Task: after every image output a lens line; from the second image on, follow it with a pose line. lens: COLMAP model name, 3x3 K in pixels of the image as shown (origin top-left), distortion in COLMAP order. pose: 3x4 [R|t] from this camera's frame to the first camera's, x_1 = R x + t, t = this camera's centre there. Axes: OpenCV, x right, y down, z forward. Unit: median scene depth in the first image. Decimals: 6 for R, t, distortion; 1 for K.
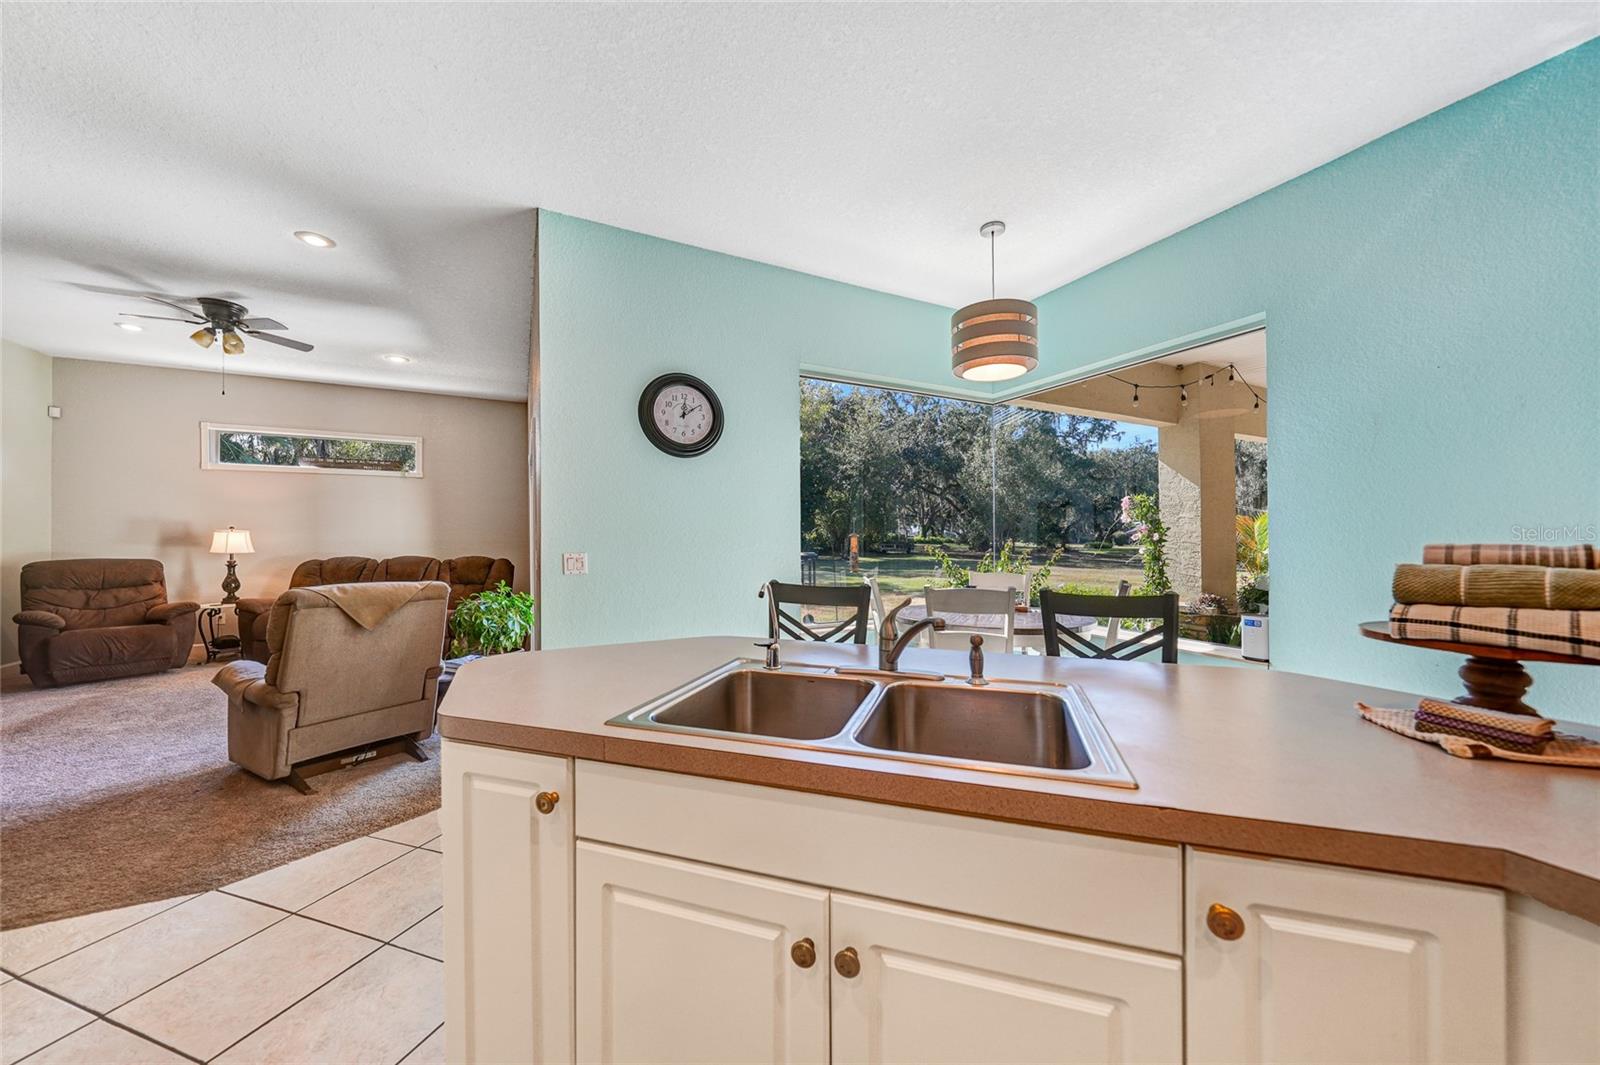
lens RADIAL K [[557.5, 0, 802.2], [0, 557.5, 540.0], [0, 0, 1]] dist [0.000589, 0.000146]
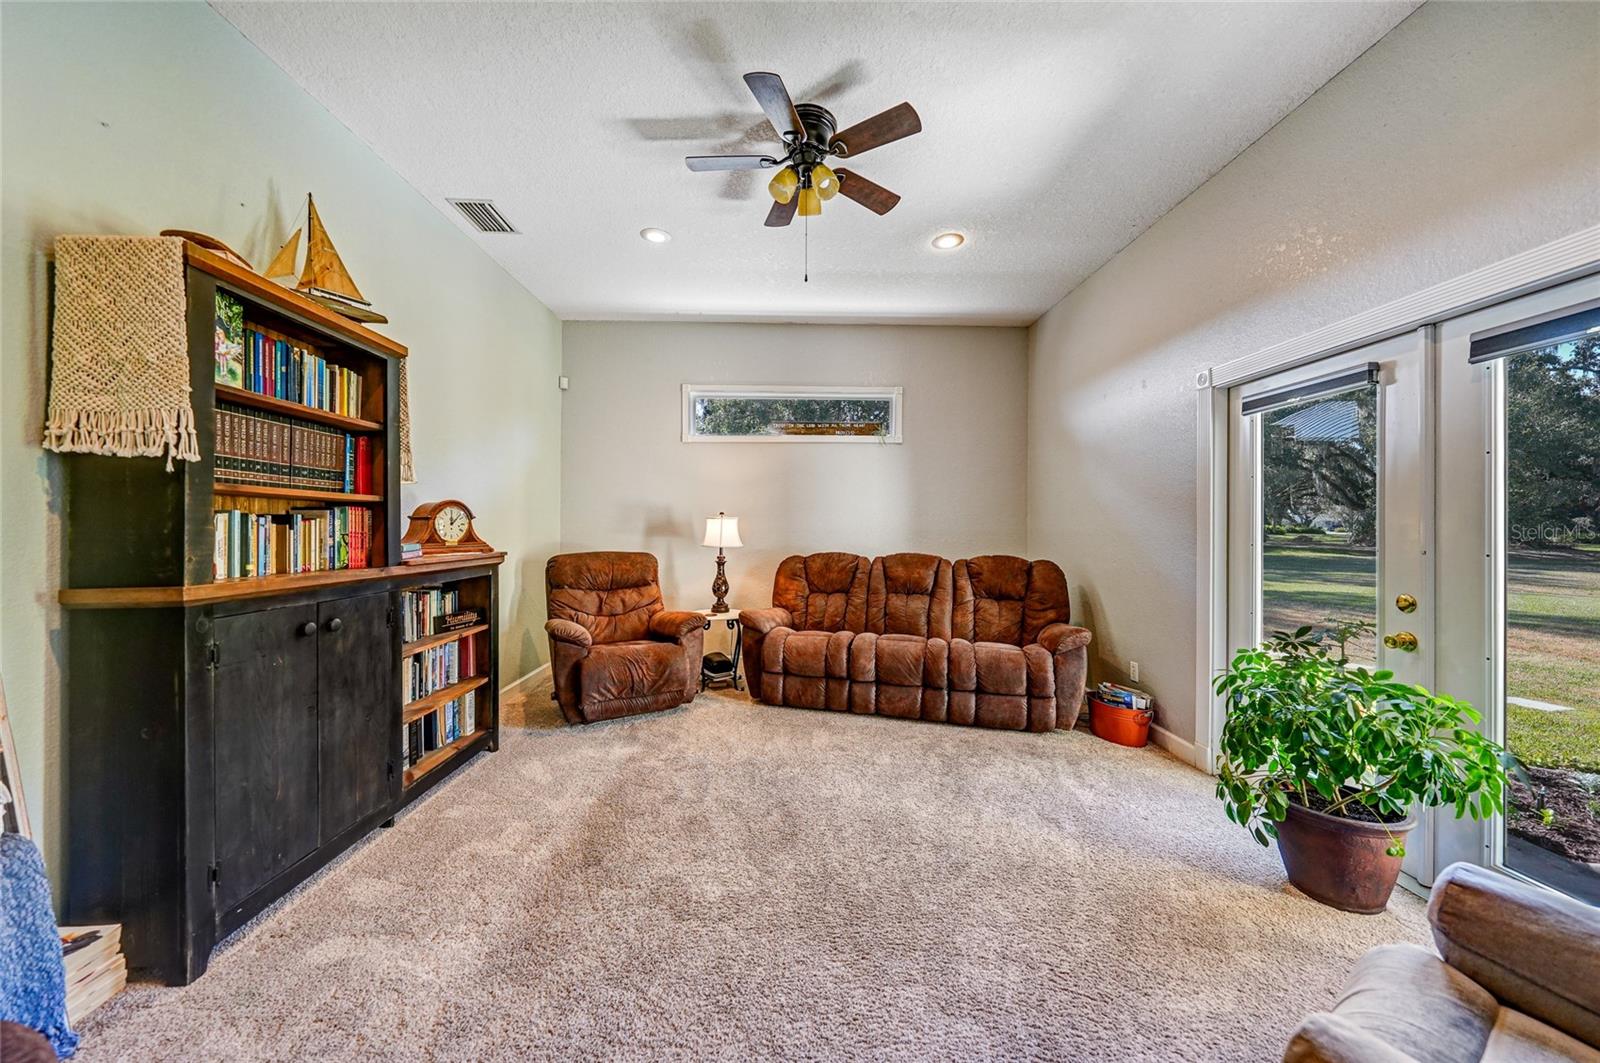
lens RADIAL K [[568.2, 0, 791.6], [0, 568.2, 527.3], [0, 0, 1]] dist [-0.000583, -0.000071]
pose [[0.891547, 0.002003, -0.452924, -0.653668], [-0.002661, 0.999996, -0.000816, -0.002618], [0.452920, 0.001933, 0.891549, 0.389921]]
